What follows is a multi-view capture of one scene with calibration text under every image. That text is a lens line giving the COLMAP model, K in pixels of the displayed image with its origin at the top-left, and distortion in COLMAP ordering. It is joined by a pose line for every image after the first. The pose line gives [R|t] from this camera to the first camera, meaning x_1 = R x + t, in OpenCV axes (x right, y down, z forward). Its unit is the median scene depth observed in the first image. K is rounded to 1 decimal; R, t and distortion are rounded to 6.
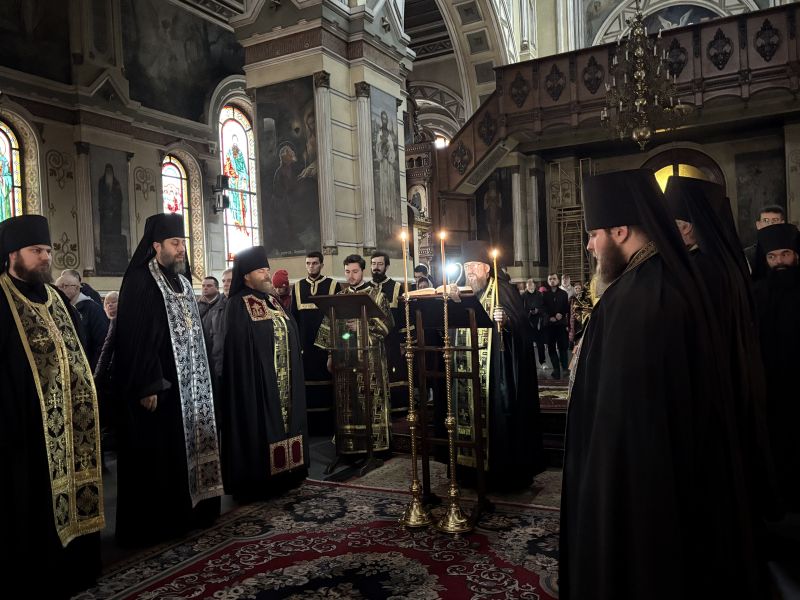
lens RADIAL K [[667.9, 0, 400.0], [0, 667.9, 300.0], [0, 0, 1]] dist [0.048752, -0.055976]
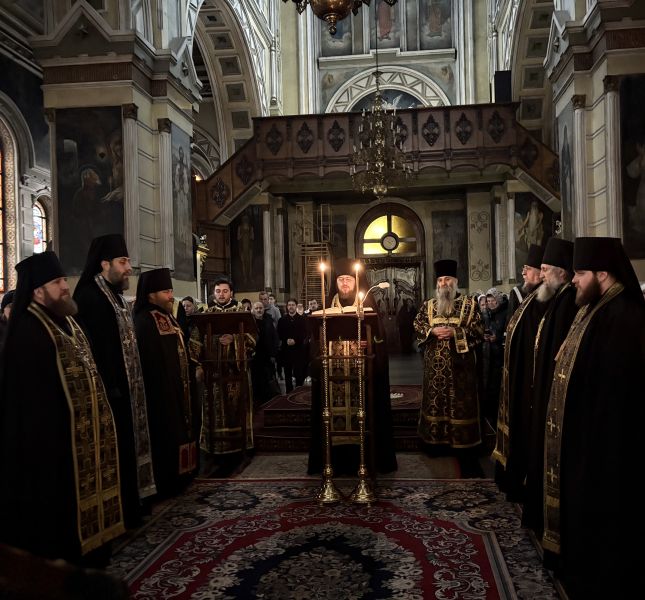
lens RADIAL K [[628.7, 0, 322.5], [0, 628.7, 300.0], [0, 0, 1]] dist [0.049637, -0.012371]
pose [[0.921479, 0.027447, 0.387458, -0.209595], [-0.012954, 0.999117, -0.039968, 0.006499], [-0.388212, 0.031810, 0.921021, -0.032488]]
